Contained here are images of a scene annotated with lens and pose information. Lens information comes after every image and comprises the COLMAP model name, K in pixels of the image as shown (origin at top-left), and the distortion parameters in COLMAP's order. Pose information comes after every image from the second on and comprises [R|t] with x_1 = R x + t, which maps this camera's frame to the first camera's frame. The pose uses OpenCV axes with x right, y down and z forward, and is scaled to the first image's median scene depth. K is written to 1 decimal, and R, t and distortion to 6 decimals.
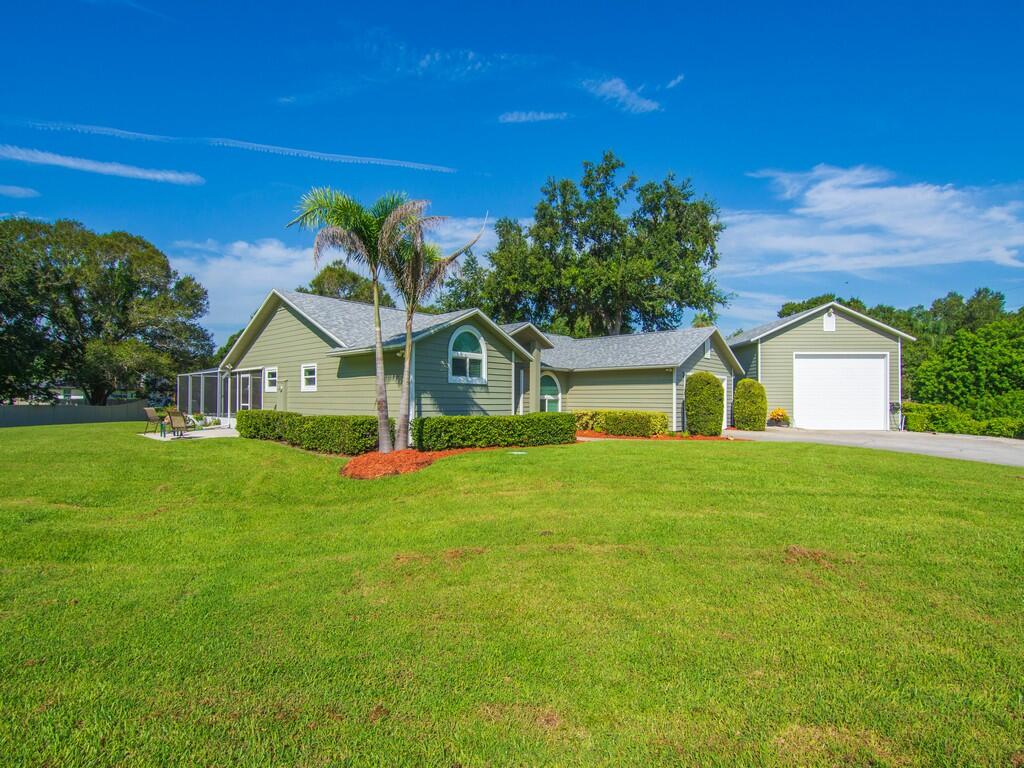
lens RADIAL K [[510.0, 0, 510.0], [0, 510.0, 390.4], [0, 0, 1]] dist [-0.000620, -0.013189]
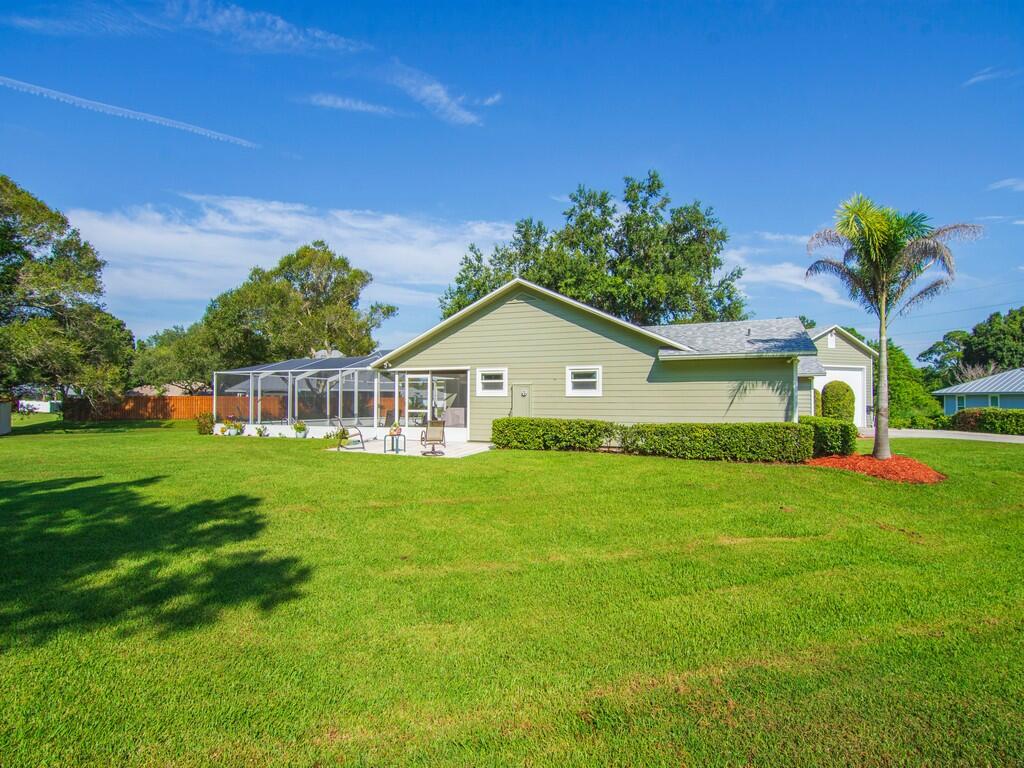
lens RADIAL K [[510.0, 0, 510.0], [0, 510.0, 390.4], [0, 0, 1]] dist [-0.000620, -0.013189]
pose [[0.930352, 0.008083, 0.366580, -0.543007], [-0.006820, 0.999966, -0.004740, -0.002319], [-0.366605, 0.001909, 0.930375, 0.135033]]
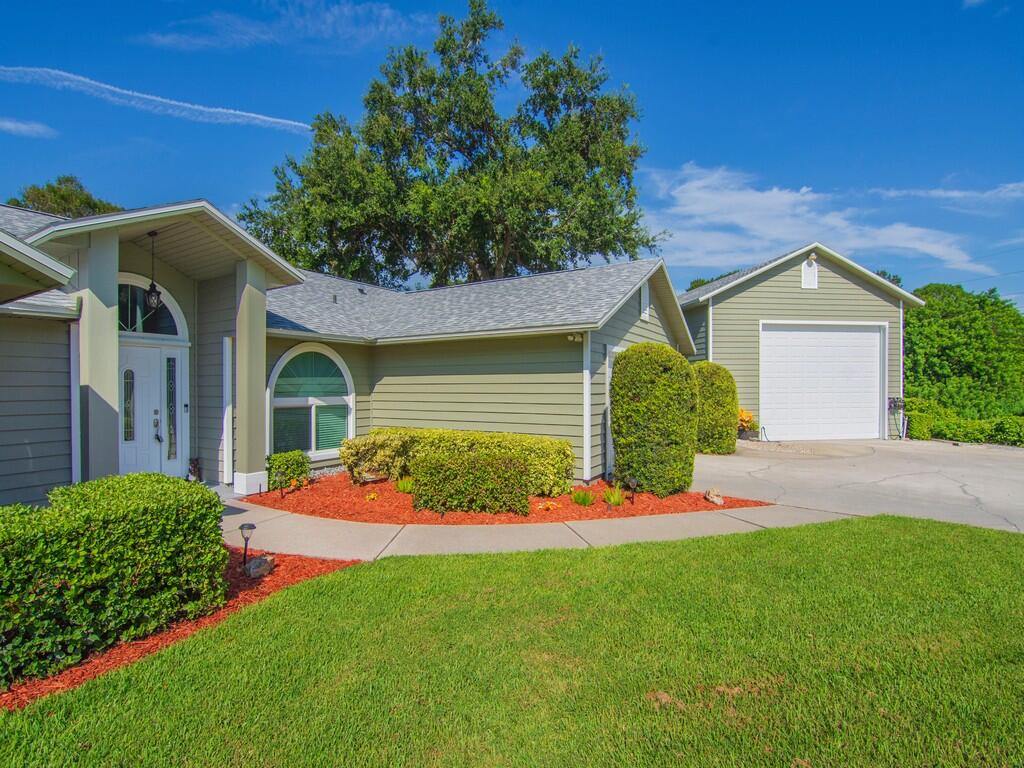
lens RADIAL K [[510.0, 0, 510.0], [0, 510.0, 390.4], [0, 0, 1]] dist [-0.000620, -0.013189]
pose [[0.982516, -0.010237, 0.185897, 0.128466], [0.005342, 0.999626, 0.026815, -0.006289], [-0.186102, -0.025353, 0.982203, 0.424153]]
